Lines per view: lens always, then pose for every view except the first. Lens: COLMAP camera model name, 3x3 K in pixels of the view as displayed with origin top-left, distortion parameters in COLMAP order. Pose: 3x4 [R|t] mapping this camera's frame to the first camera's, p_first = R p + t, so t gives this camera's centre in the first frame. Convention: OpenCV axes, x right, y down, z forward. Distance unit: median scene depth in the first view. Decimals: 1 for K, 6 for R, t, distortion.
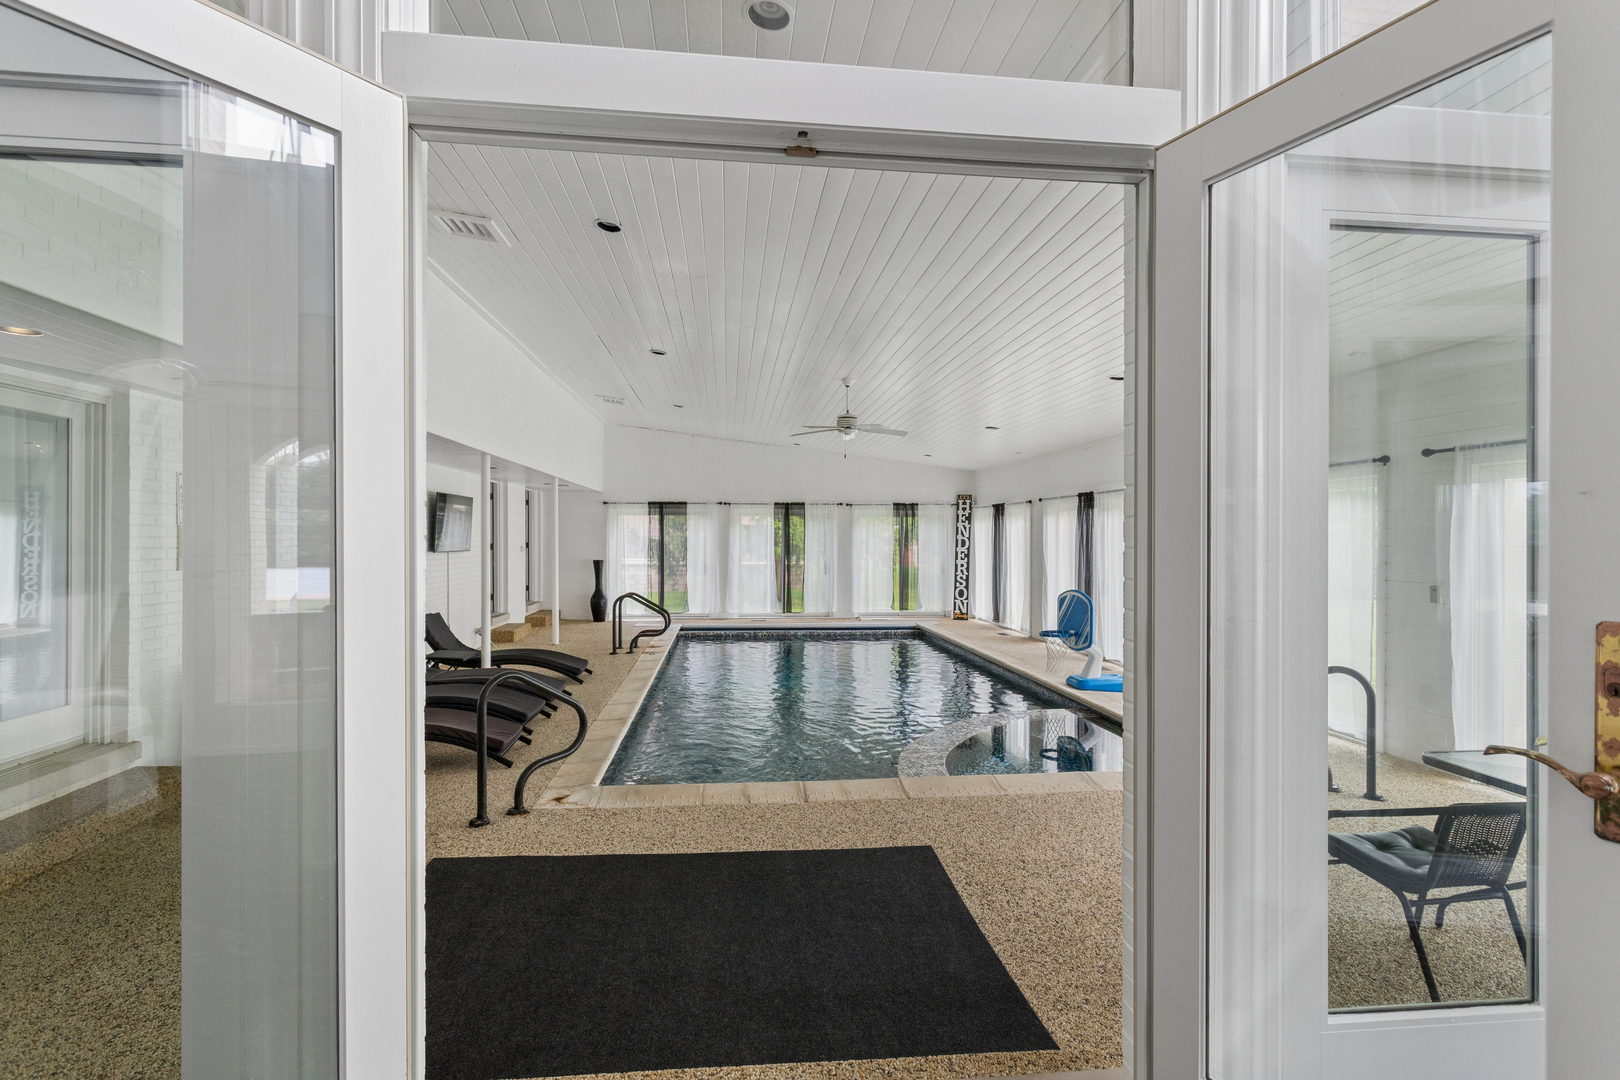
lens RADIAL K [[762.3, 0, 815.6], [0, 762.3, 540.1], [0, 0, 1]] dist [-0.000594, 0.000723]
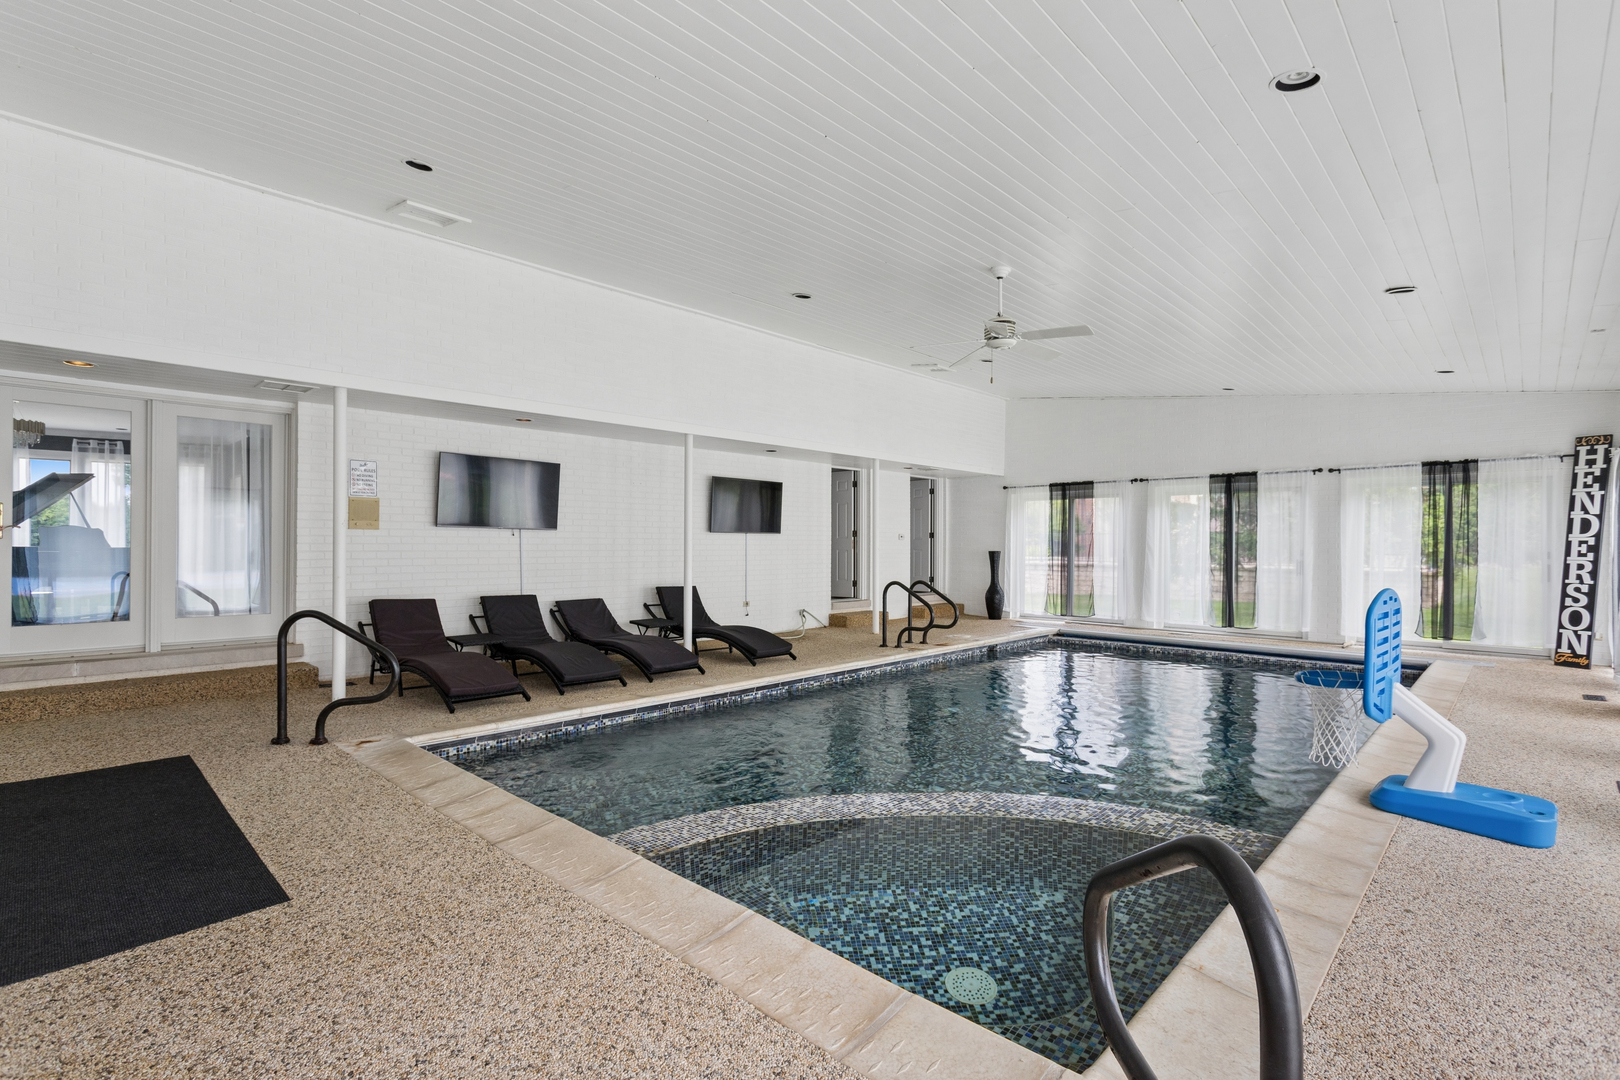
lens RADIAL K [[762.3, 0, 814.7], [0, 762.3, 540.9], [0, 0, 1]] dist [-0.000594, 0.000723]
pose [[0.650434, -0.004682, -0.759548, 0.251392], [-0.005278, 0.999929, -0.010684, 0.023703], [0.759544, 0.010959, 0.650363, 0.238018]]
